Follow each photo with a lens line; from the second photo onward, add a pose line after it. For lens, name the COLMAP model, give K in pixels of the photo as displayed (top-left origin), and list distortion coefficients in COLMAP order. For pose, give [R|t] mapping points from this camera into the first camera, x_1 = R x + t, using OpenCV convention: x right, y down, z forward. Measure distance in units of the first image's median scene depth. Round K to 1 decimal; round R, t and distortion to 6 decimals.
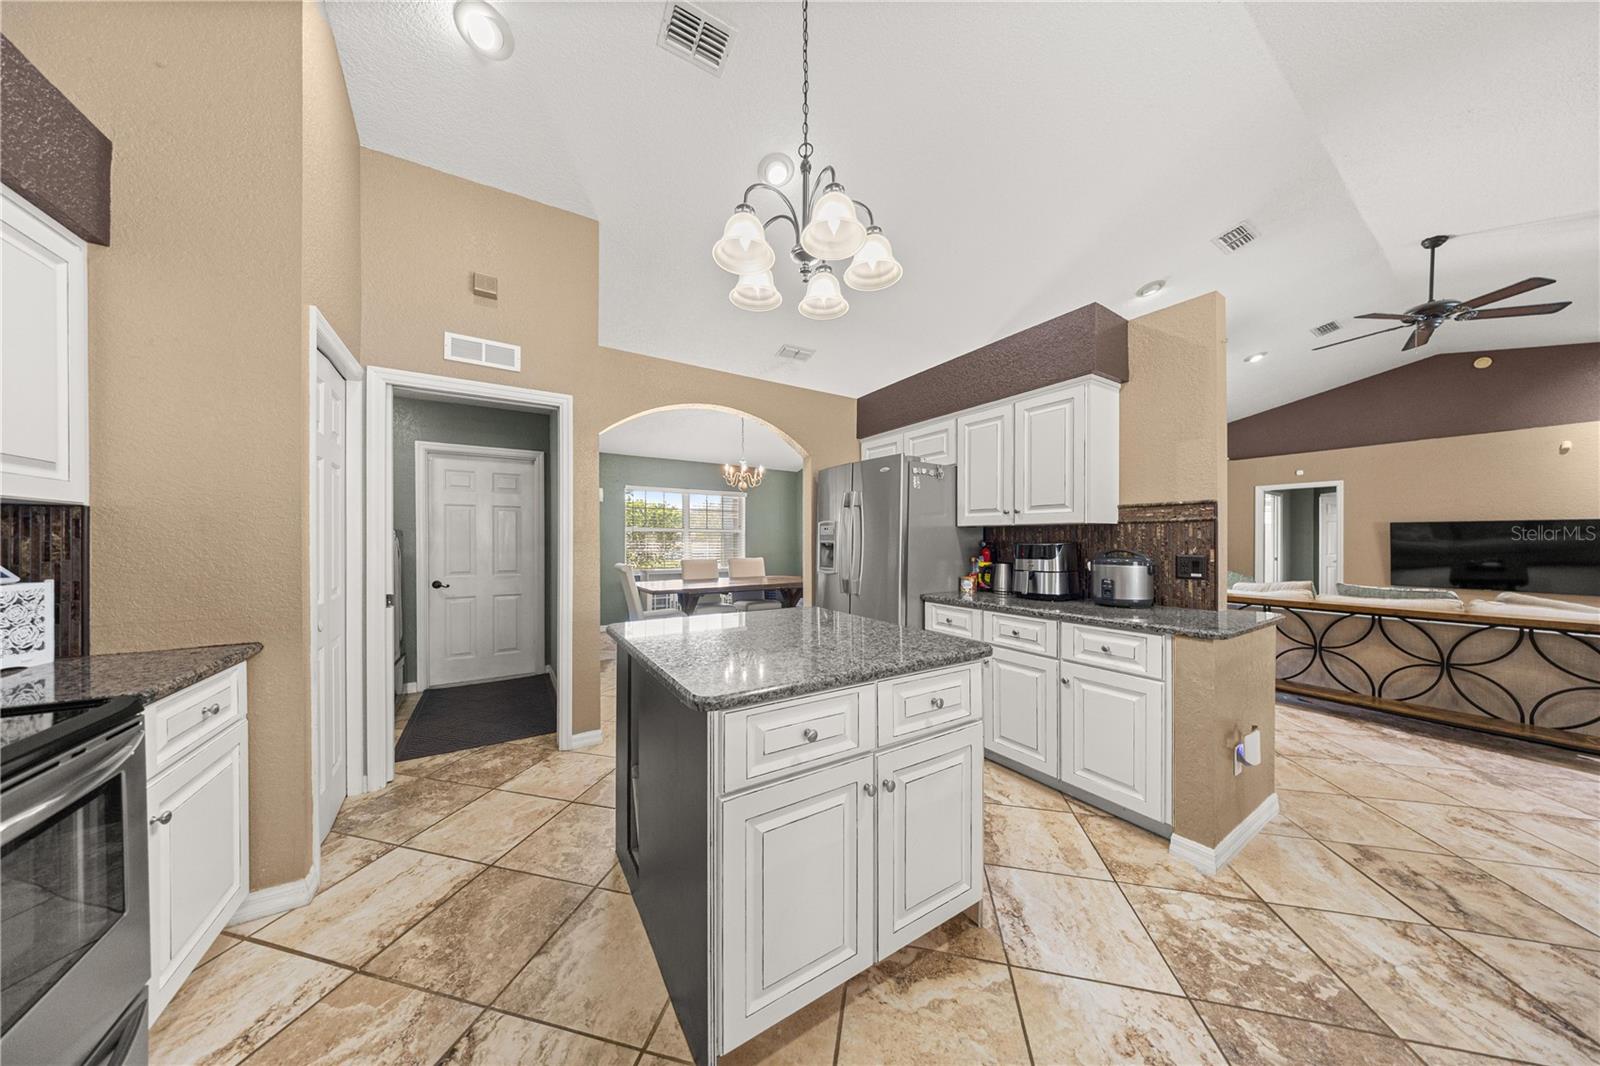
lens RADIAL K [[473.5, 0, 794.1], [0, 473.5, 543.0], [0, 0, 1]] dist [0.000461, 0.000039]
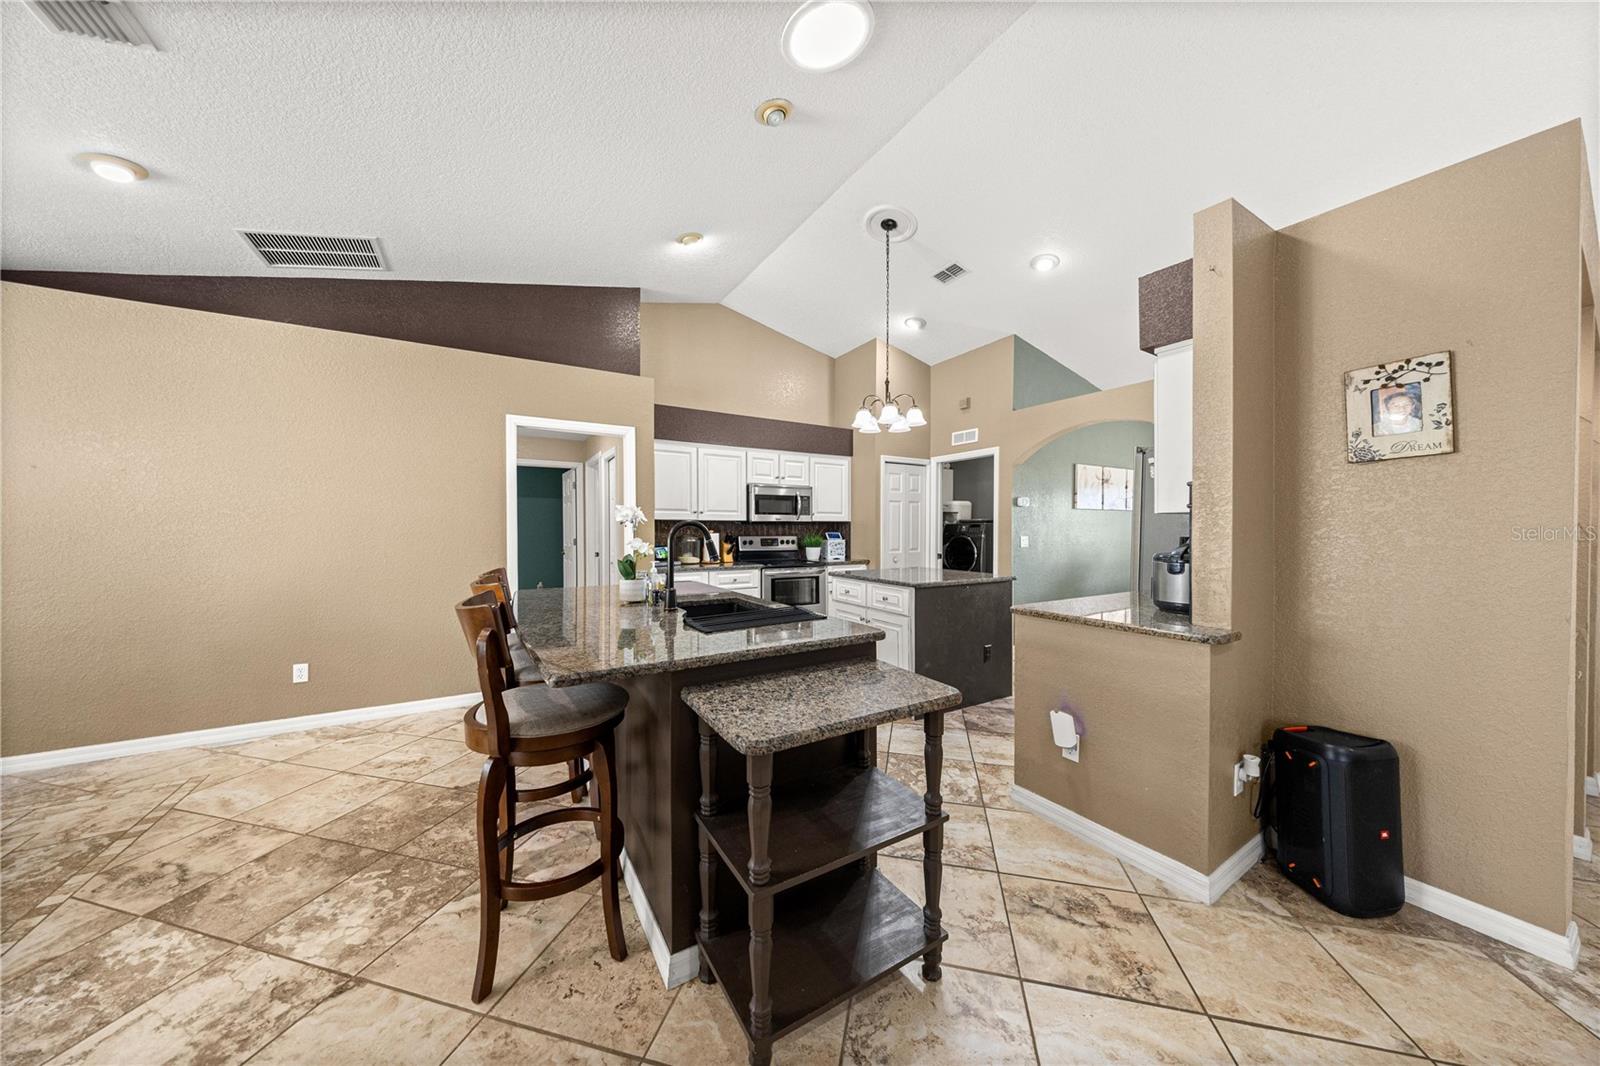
lens RADIAL K [[506.1, 0, 800.3], [0, 506.1, 531.1], [0, 0, 1]] dist [-0.000166, -0.000007]
pose [[-0.005641, 0.006945, -0.999960, 1.735385], [-0.003607, 0.999969, 0.006966, -0.011749], [0.999978, 0.003647, -0.005616, 0.357488]]
